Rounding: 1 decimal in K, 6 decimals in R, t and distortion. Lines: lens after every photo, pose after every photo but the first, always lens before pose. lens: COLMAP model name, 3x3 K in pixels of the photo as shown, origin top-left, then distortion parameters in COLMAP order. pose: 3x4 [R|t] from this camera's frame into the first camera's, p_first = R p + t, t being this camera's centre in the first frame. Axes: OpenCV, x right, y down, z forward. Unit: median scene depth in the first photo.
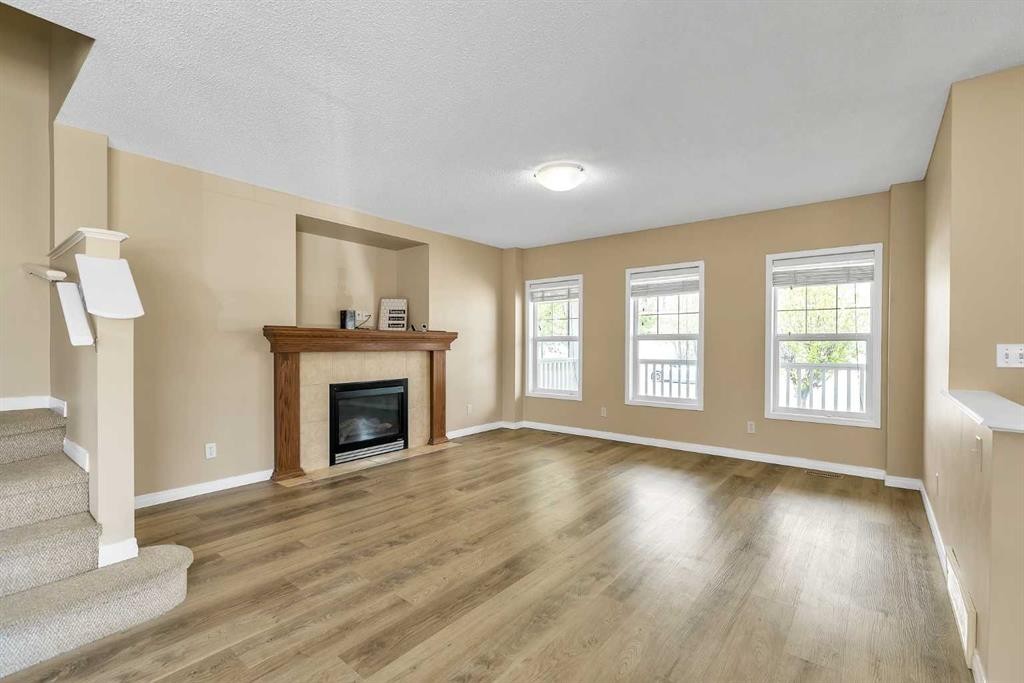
lens RADIAL K [[450.6, 0, 516.0], [0, 450.6, 342.9], [0, 0, 1]] dist [-0.007436, 0.000432]
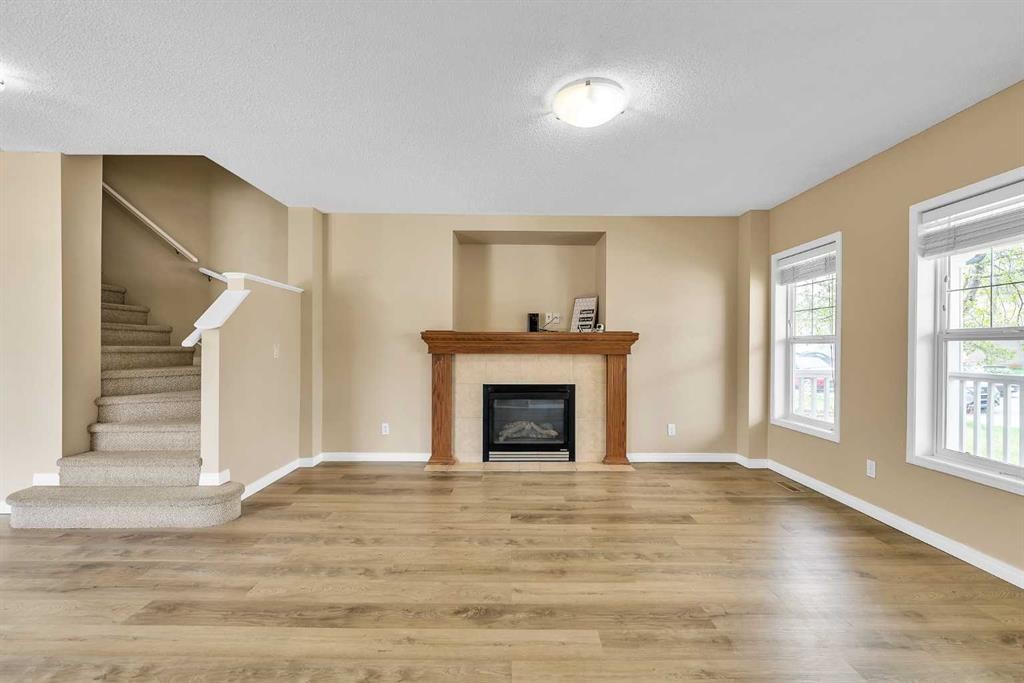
lens RADIAL K [[450.6, 0, 514.4], [0, 450.6, 346.5], [0, 0, 1]] dist [-0.007436, 0.000432]
pose [[0.626523, 0.002248, -0.779400, 0.398720], [-0.001201, 0.999997, 0.001919, 0.000162], [0.779402, -0.000266, 0.626524, 0.340623]]
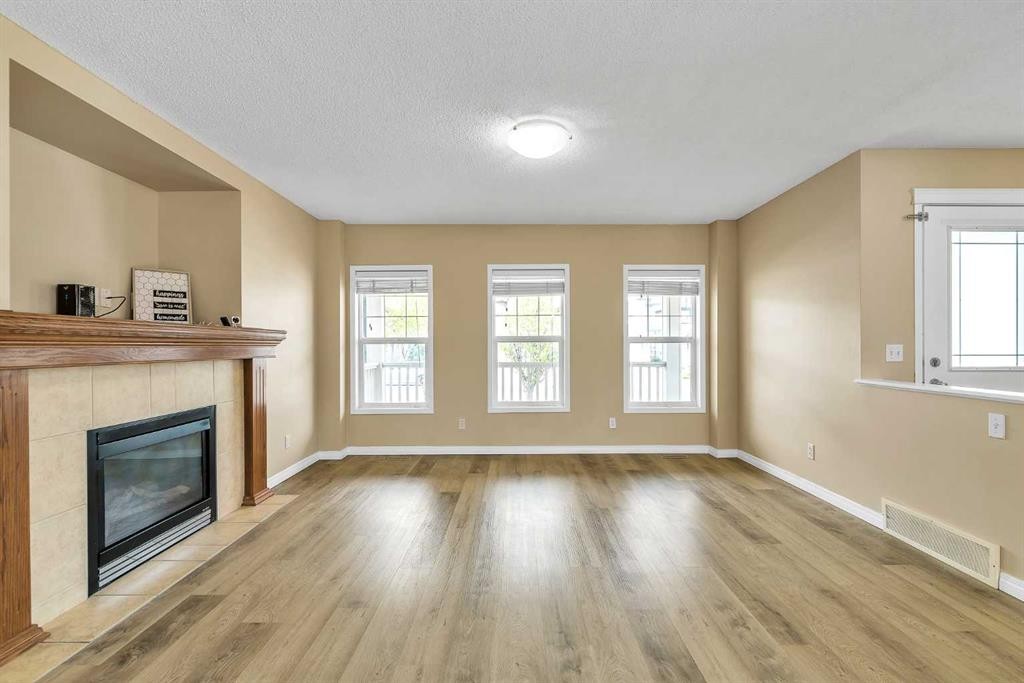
lens RADIAL K [[450.6, 0, 515.8], [0, 450.6, 343.7], [0, 0, 1]] dist [-0.007436, 0.000432]
pose [[0.781341, -0.000987, 0.624104, -0.306778], [0.003924, 0.999987, -0.003331, -0.000195], [-0.624092, 0.005052, 0.781334, 0.280322]]
